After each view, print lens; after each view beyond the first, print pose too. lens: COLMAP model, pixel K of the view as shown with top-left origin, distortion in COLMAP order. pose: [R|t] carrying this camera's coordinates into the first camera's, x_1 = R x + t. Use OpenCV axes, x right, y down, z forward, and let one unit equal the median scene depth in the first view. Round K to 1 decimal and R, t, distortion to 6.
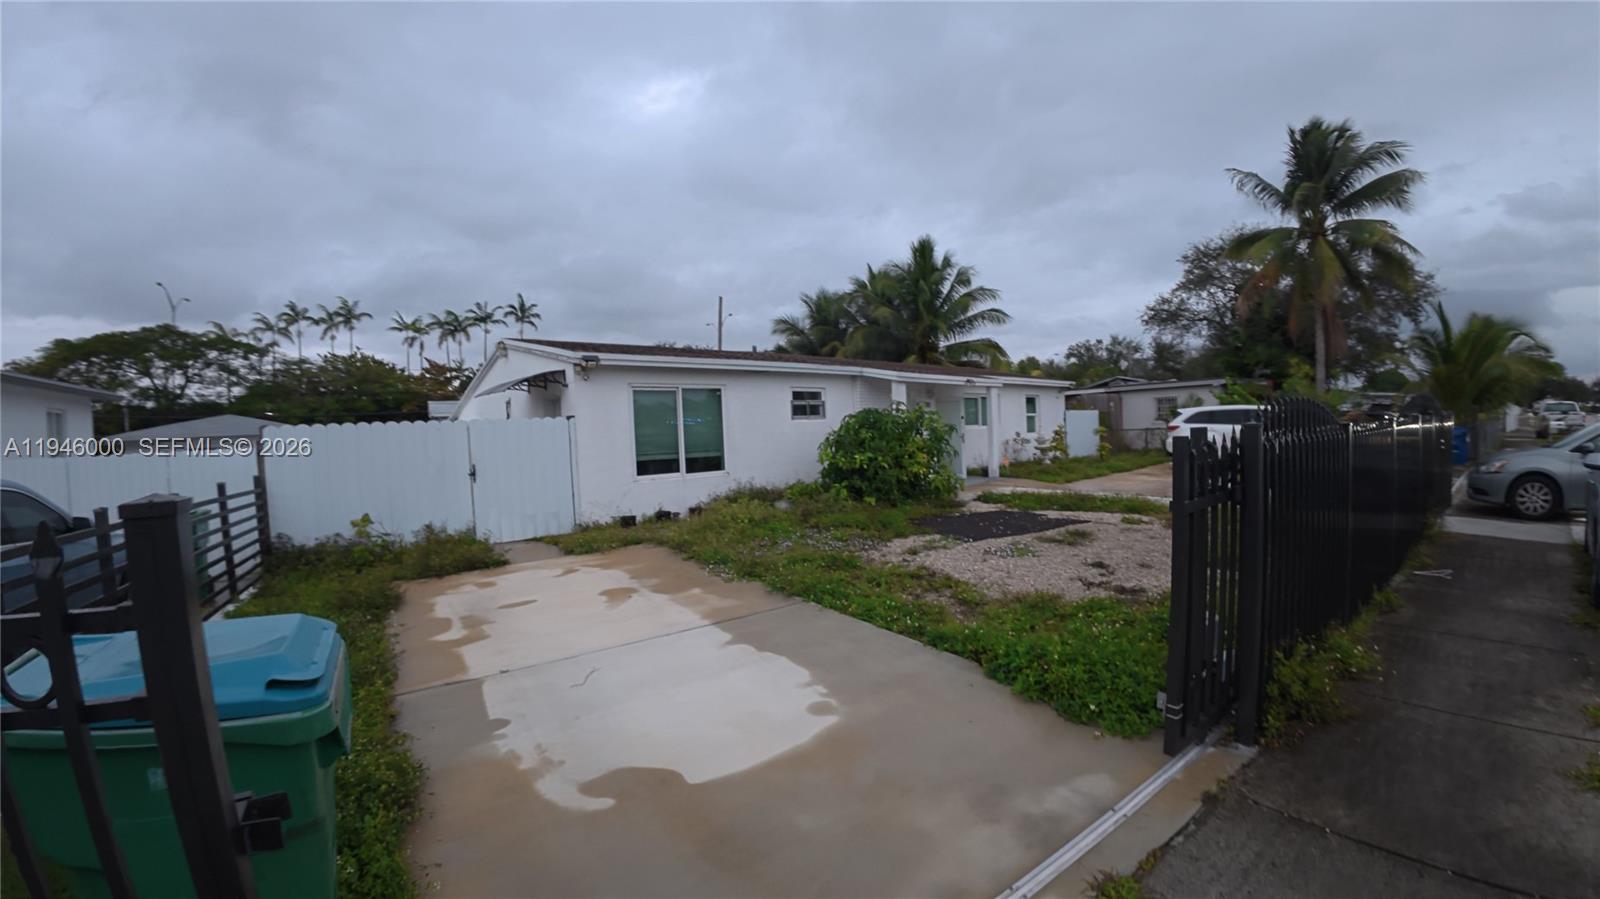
lens RADIAL K [[602.4, 0, 803.8], [0, 602.4, 455.2], [0, 0, 1]] dist [-0.117958, 0.010974]
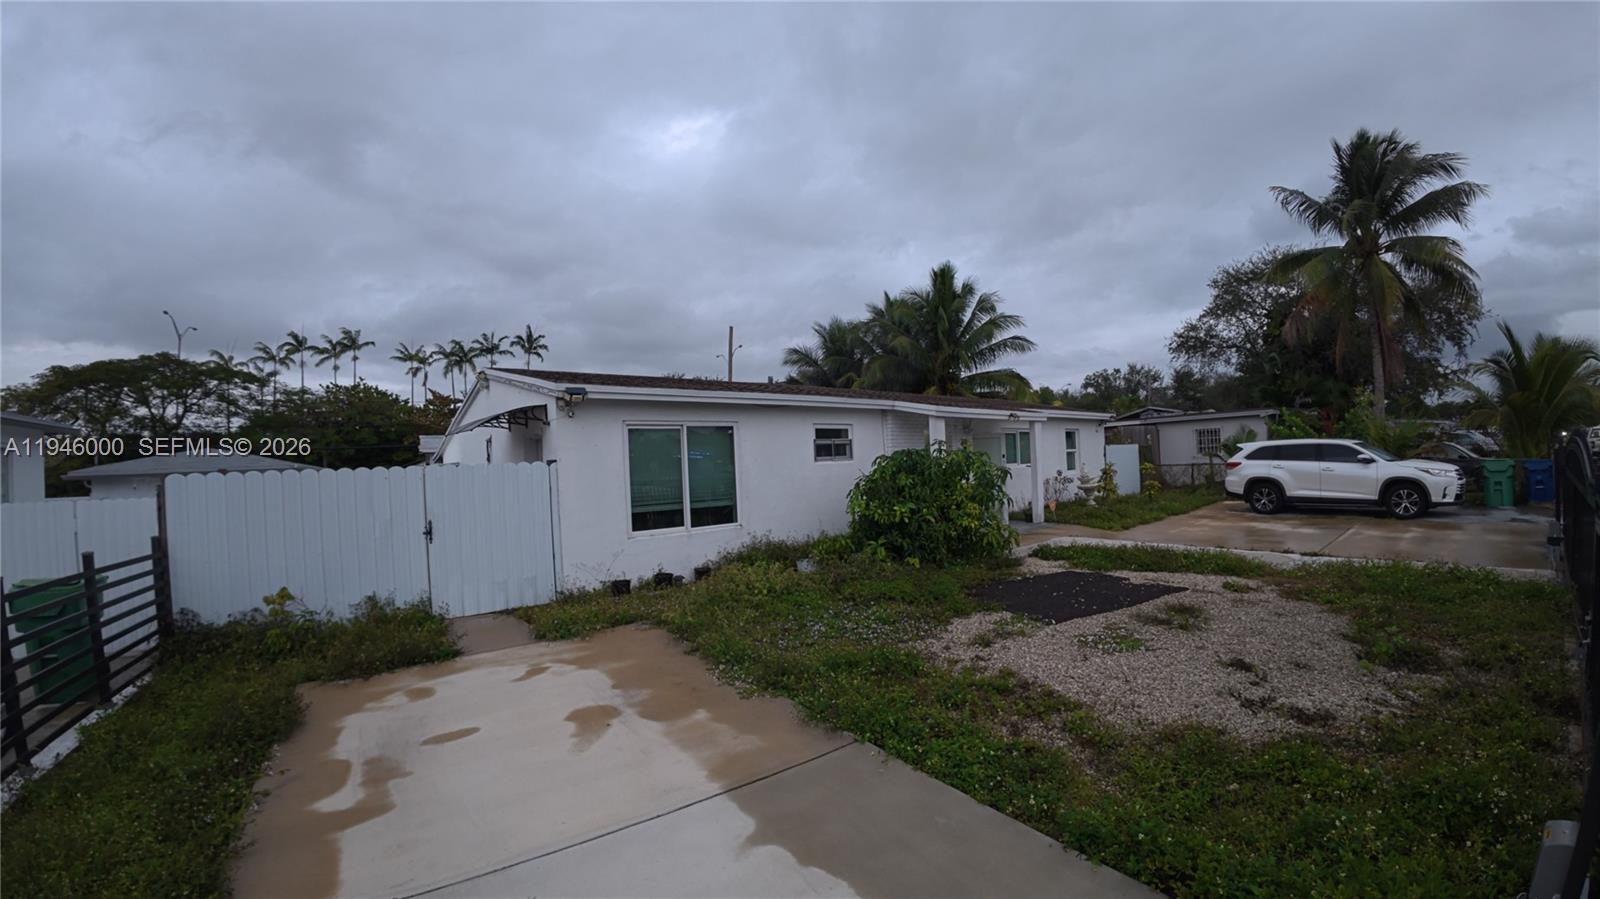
lens RADIAL K [[602.4, 0, 805.9], [0, 602.4, 454.7], [0, 0, 1]] dist [-0.117958, 0.010974]
pose [[0.999927, -0.001917, -0.011907, -0.014015], [0.001291, 0.998627, -0.052367, -0.014618], [0.011991, 0.052348, 0.998557, 0.087301]]
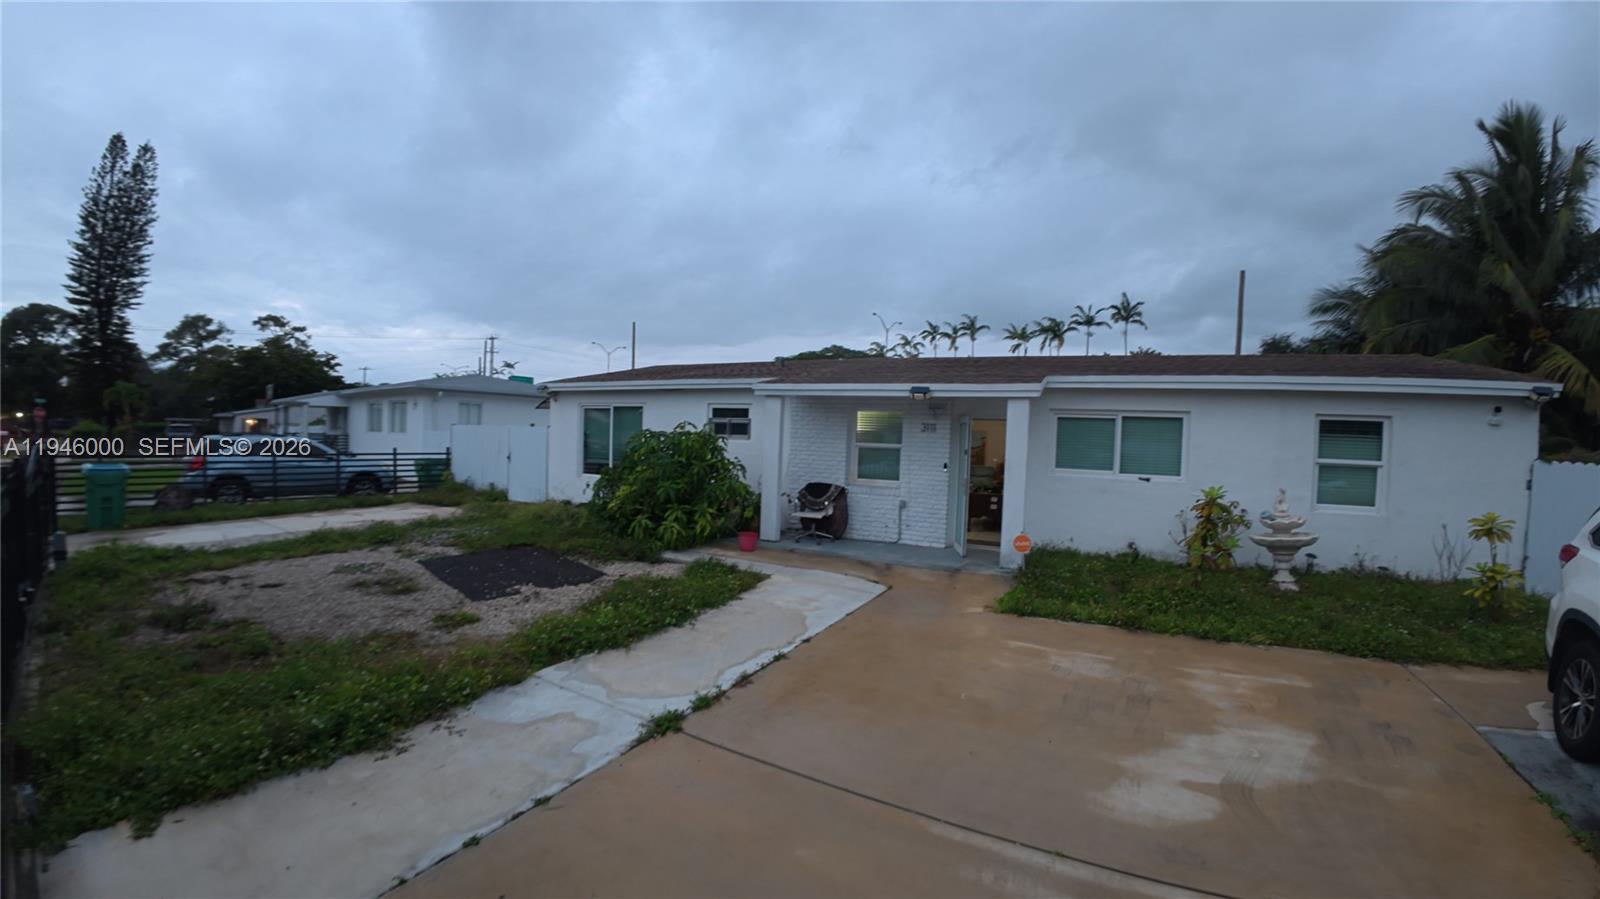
lens RADIAL K [[602.4, 0, 807.9], [0, 602.4, 451.2], [0, 0, 1]] dist [-0.117958, 0.010974]
pose [[0.386128, 0.078491, -0.919100, 0.578474], [-0.085113, 0.995154, 0.049229, -0.062219], [0.918510, 0.059219, 0.390937, 0.492048]]
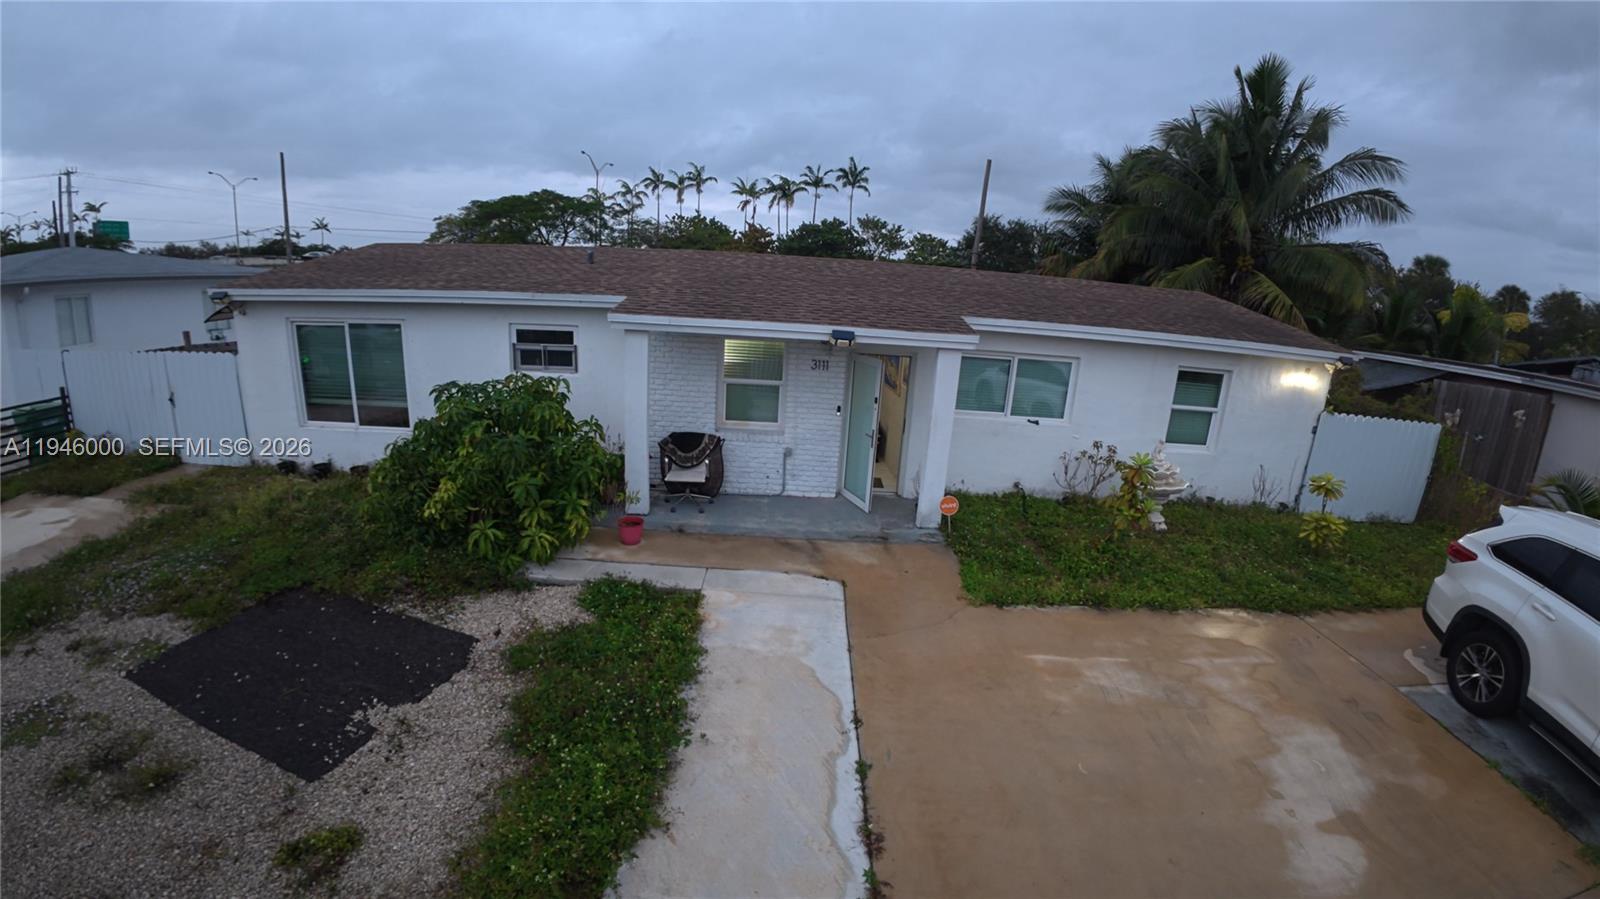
lens RADIAL K [[602.4, 0, 803.2], [0, 602.4, 452.2], [0, 0, 1]] dist [-0.117958, 0.010974]
pose [[0.765096, 0.246677, -0.594793, 0.418952], [-0.116743, 0.961543, 0.248609, -0.111027], [0.633245, -0.120772, 0.764470, 0.434910]]
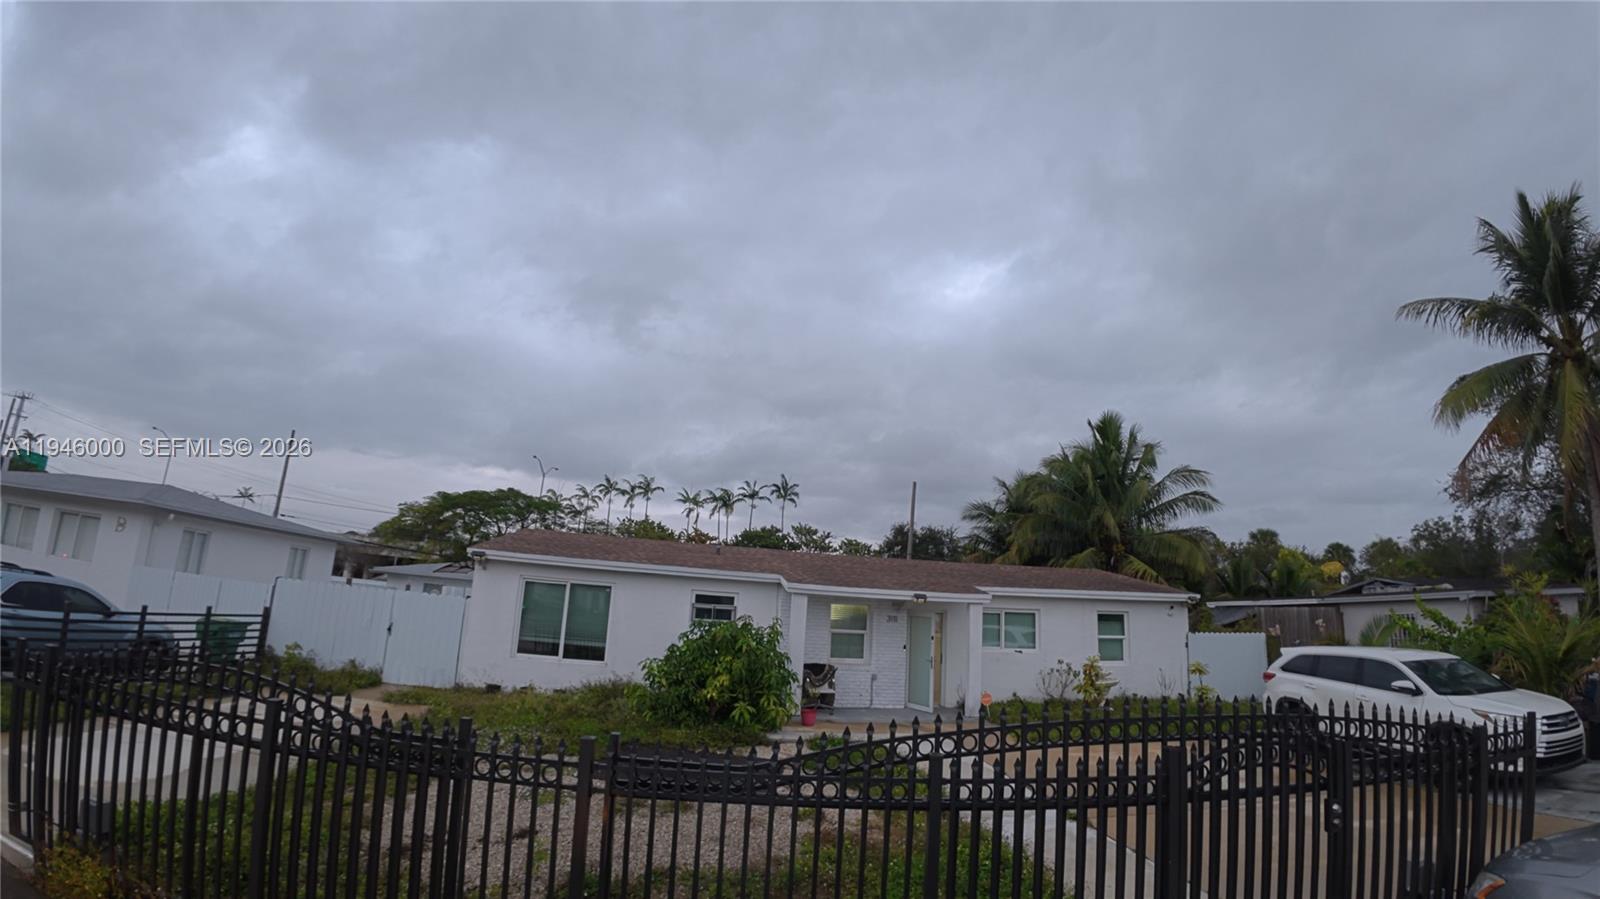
lens RADIAL K [[602.4, 0, 804.7], [0, 602.4, 448.5], [0, 0, 1]] dist [-0.117958, 0.010974]
pose [[0.860282, -0.038604, -0.508354, 0.424144], [-0.112804, 0.958001, -0.263648, -0.061368], [0.497182, 0.284156, 0.819796, 0.119313]]
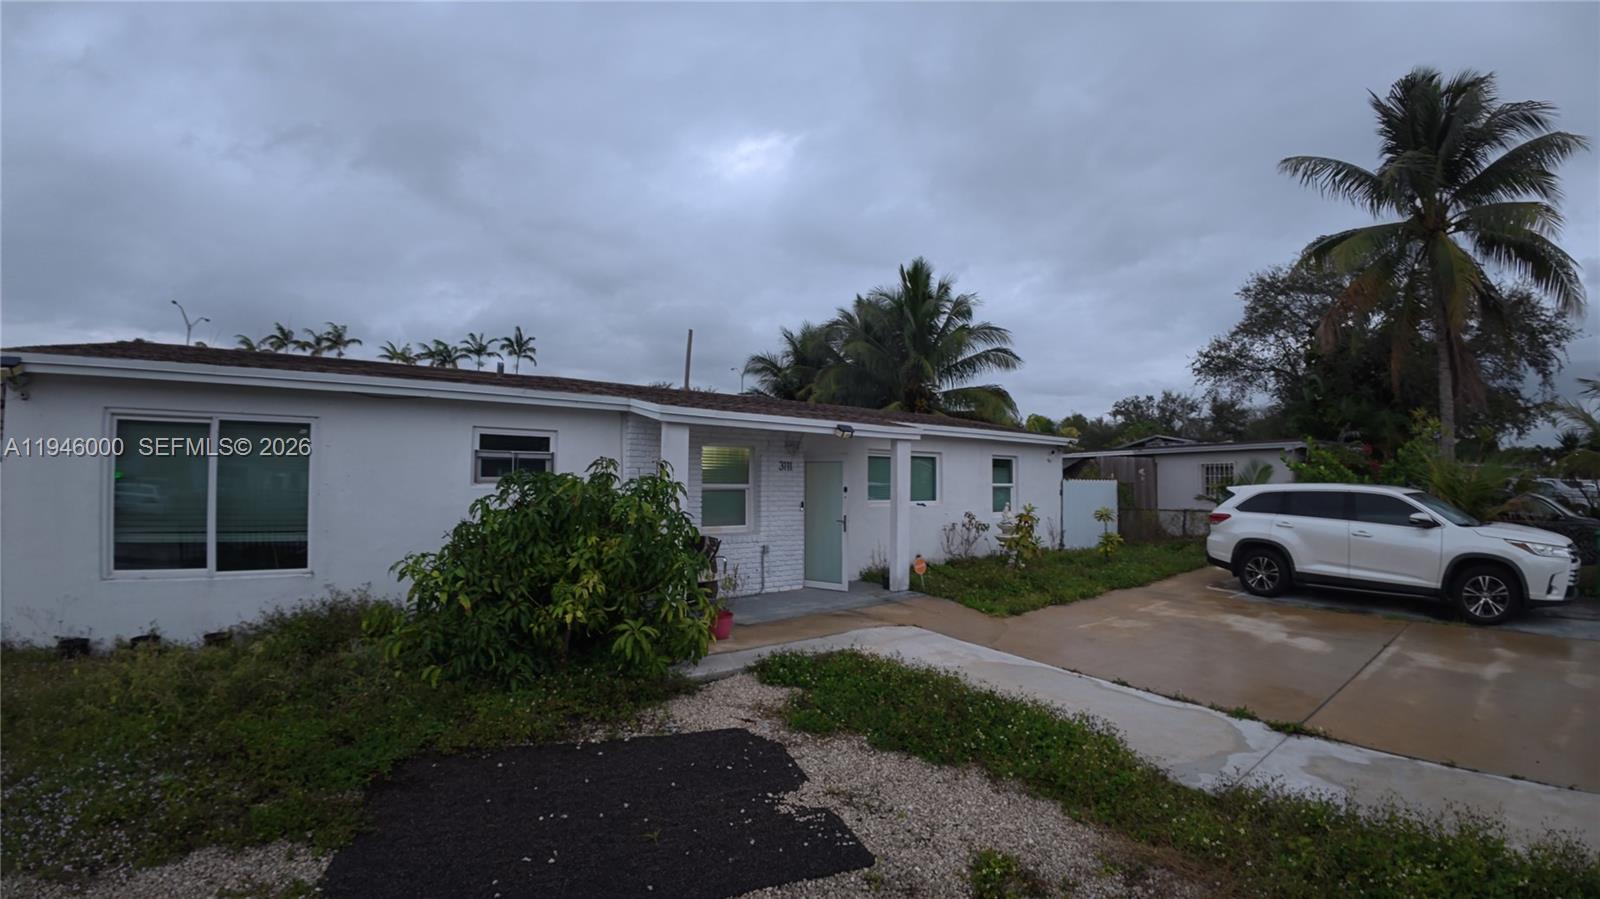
lens RADIAL K [[602.4, 0, 805.7], [0, 602.4, 454.0], [0, 0, 1]] dist [-0.117958, 0.010974]
pose [[0.995467, 0.042420, -0.085127, 0.214785], [-0.049579, 0.995247, -0.083819, -0.035509], [0.081167, 0.087659, 0.992838, 0.303945]]
